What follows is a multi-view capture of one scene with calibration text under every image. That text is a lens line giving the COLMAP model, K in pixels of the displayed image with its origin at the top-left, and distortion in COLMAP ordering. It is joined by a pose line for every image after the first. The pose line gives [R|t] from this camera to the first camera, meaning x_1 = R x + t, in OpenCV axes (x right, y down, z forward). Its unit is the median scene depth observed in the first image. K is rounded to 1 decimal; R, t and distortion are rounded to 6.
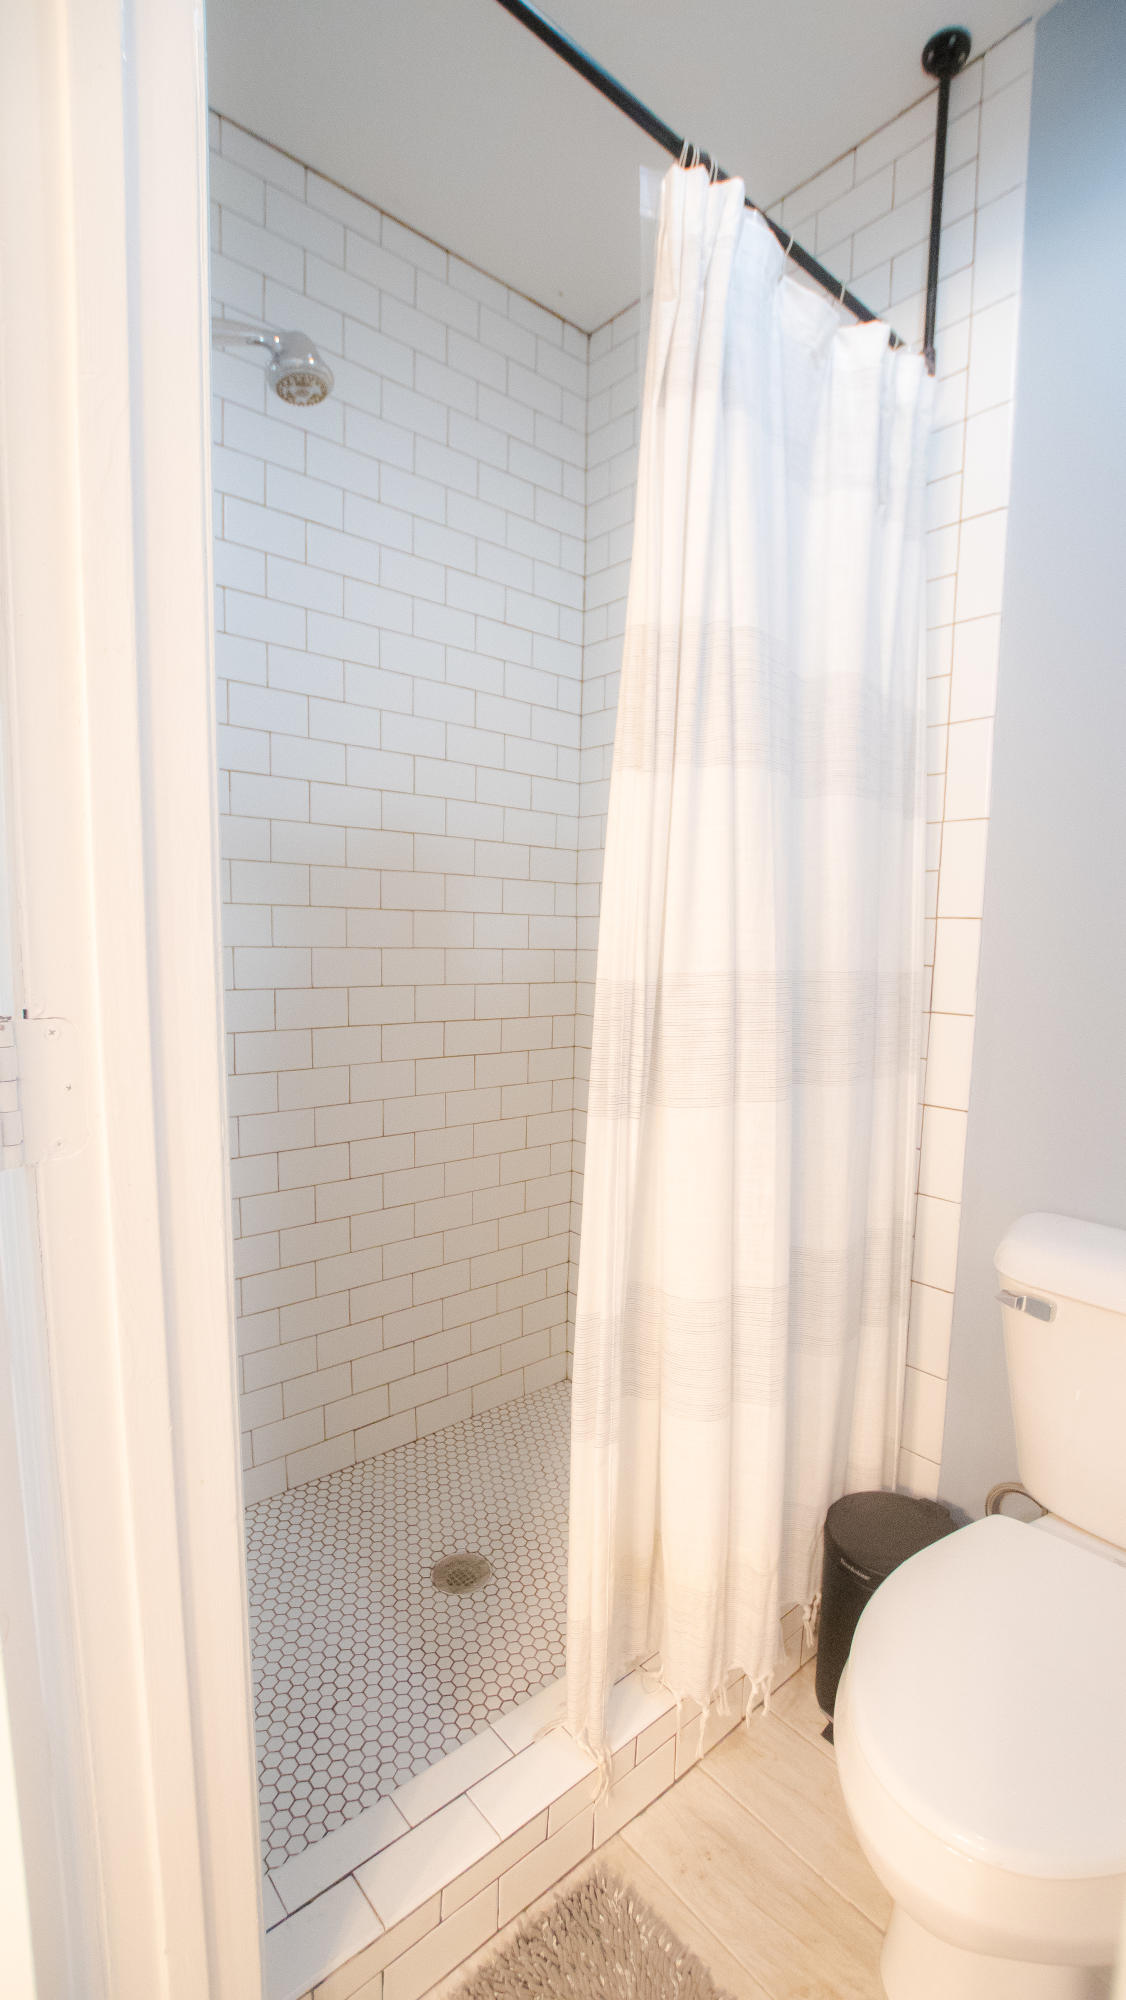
lens RADIAL K [[883.0, 0, 589.8], [0, 883.0, 972.4], [0, 0, 1]] dist [-0.031313, 0.002816]
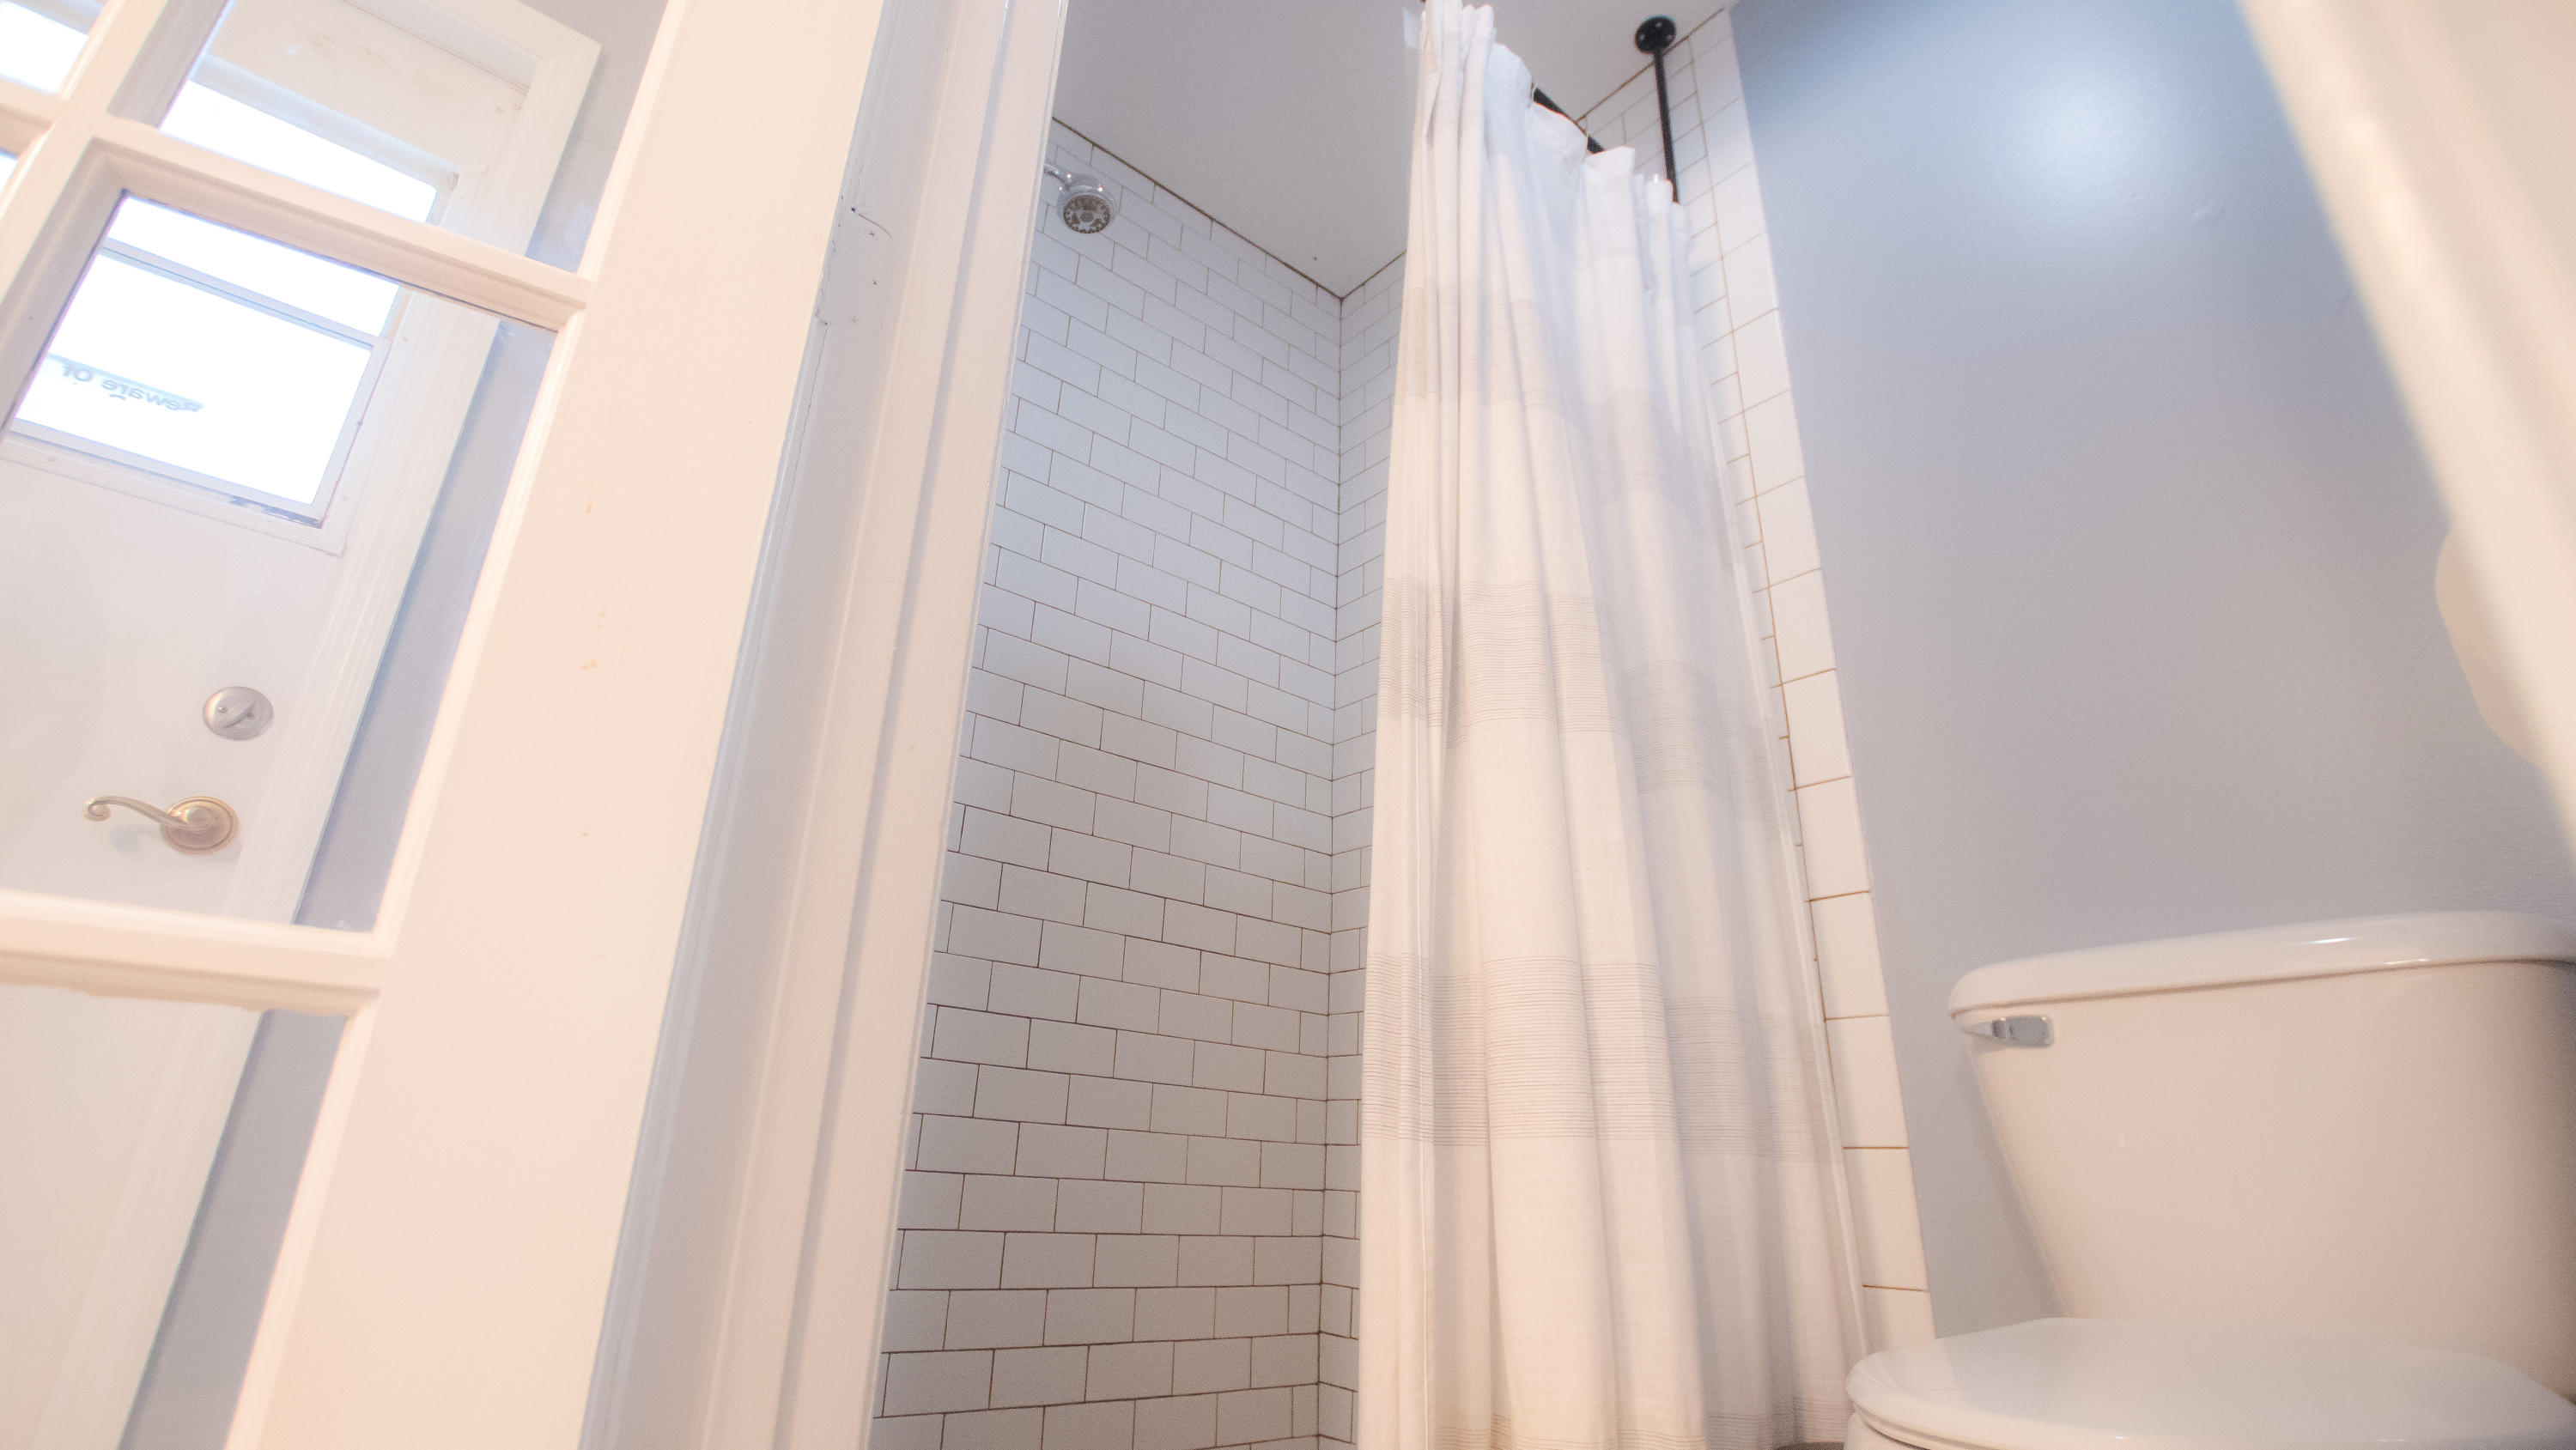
lens RADIAL K [[1137.2, 0, 1265.9], [0, 1137.2, 694.2], [0, 0, 1]] dist [-0.031313, 0.002816]
pose [[0.998974, 0.004726, -0.045042, -0.044423], [-0.025319, 0.882885, -0.468906, 0.495352], [0.037550, 0.469565, 0.882099, 0.055309]]
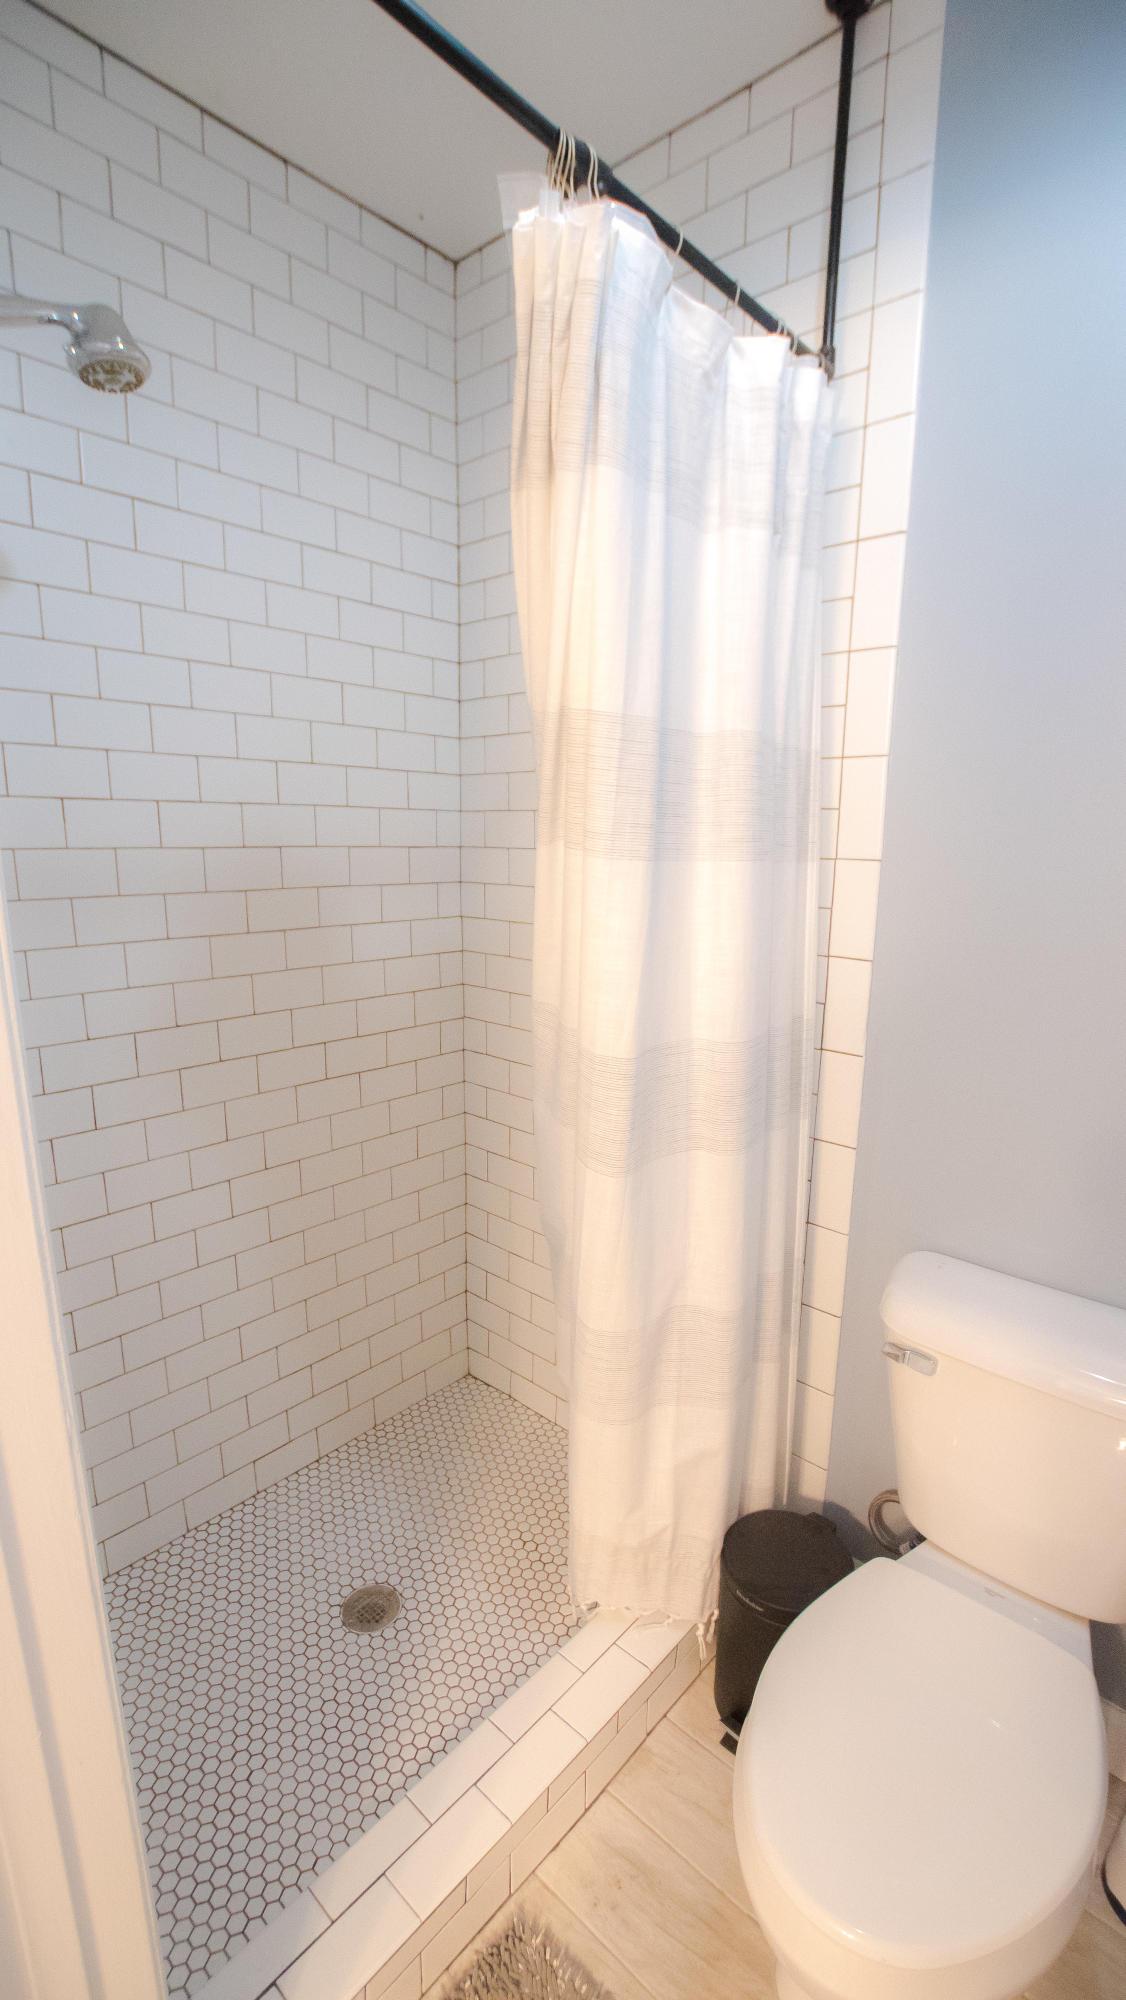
lens RADIAL K [[883.0, 0, 587.2], [0, 883.0, 953.4], [0, 0, 1]] dist [-0.031313, 0.002816]
pose [[0.992521, -0.032382, 0.117703, 0.009445], [0.019797, 0.994109, 0.106560, -0.194000], [-0.120460, -0.103433, 0.987315, 0.058998]]
